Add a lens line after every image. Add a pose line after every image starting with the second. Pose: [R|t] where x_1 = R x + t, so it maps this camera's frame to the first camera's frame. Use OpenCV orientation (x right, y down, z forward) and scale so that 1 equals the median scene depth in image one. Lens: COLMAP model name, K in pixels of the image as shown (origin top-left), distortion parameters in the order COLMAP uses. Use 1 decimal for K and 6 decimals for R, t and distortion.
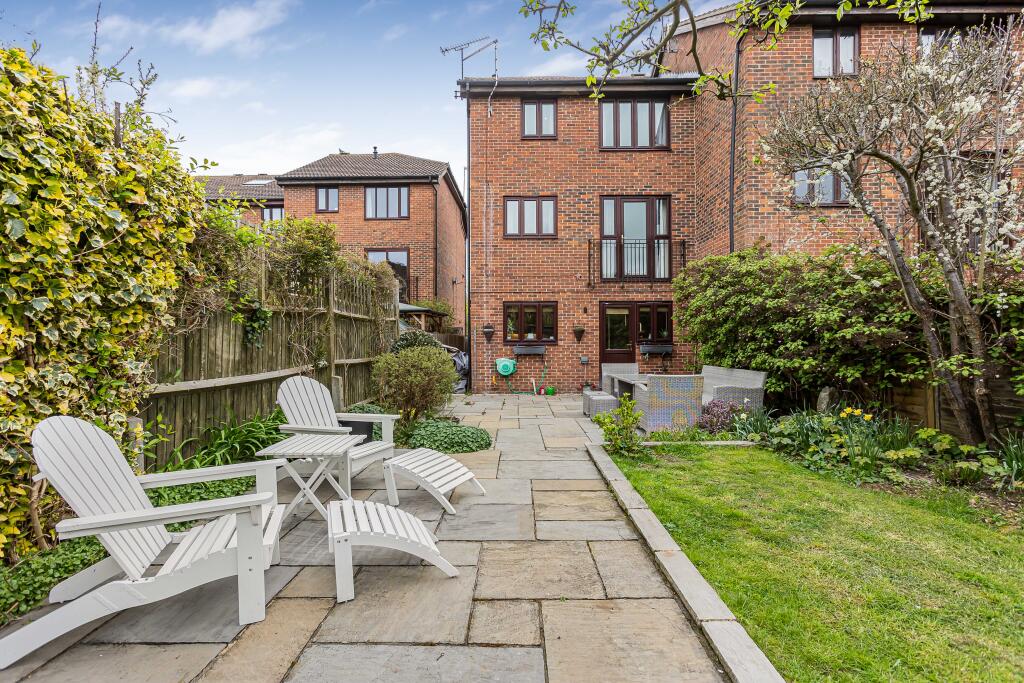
lens RADIAL K [[465.3, 0, 509.8], [0, 465.3, 341.4], [0, 0, 1]] dist [-0.005759, 0.005785]
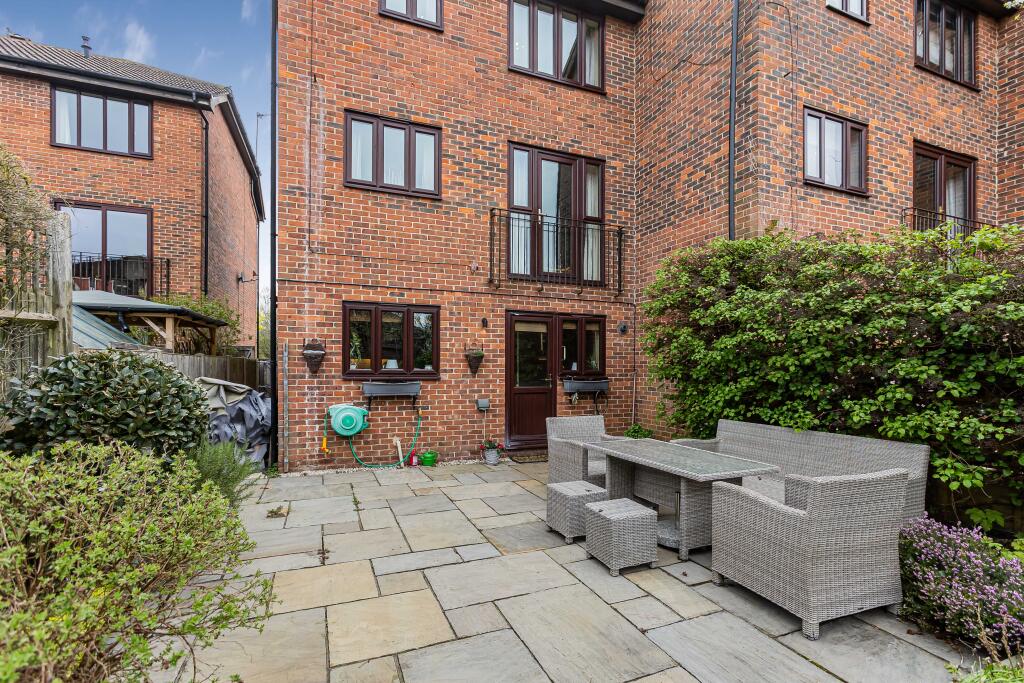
lens RADIAL K [[465.3, 0, 507.1], [0, 465.3, 368.6], [0, 0, 1]] dist [-0.005759, 0.005785]
pose [[0.917750, 0.006576, 0.397103, -0.054098], [-0.009627, 0.999937, 0.005689, -0.010835], [-0.397041, -0.009044, 0.917756, 0.419396]]
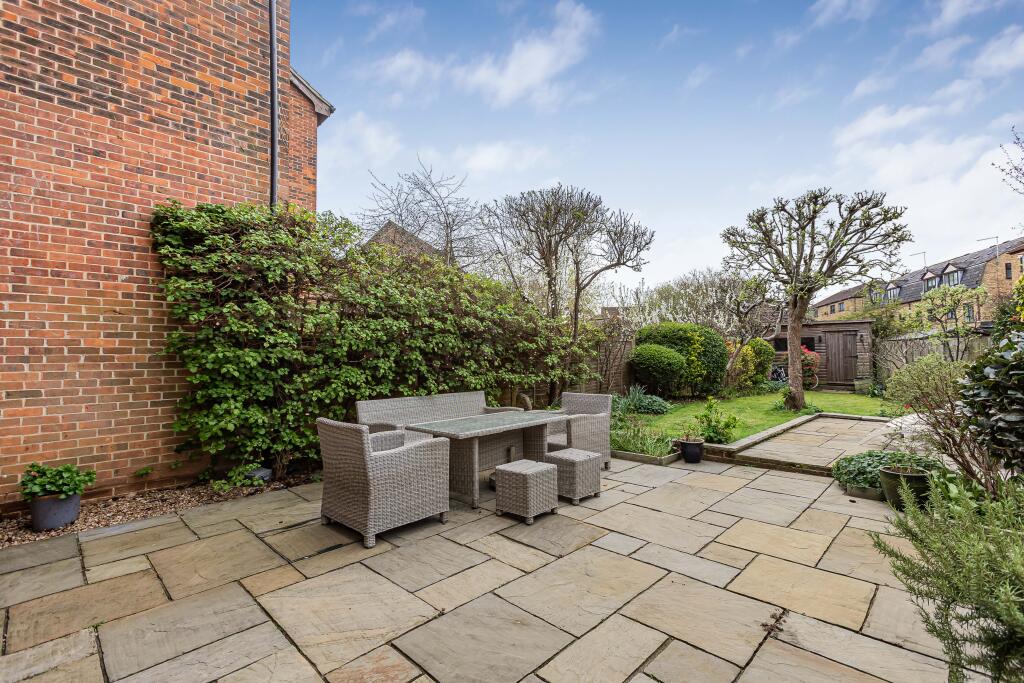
lens RADIAL K [[465.3, 0, 519.6], [0, 465.3, 346.2], [0, 0, 1]] dist [-0.005759, 0.005785]
pose [[-0.726725, 0.025848, 0.686442, -0.098658], [0.019319, 0.999666, -0.017190, -0.004413], [-0.686657, 0.000769, -0.726982, 0.916756]]
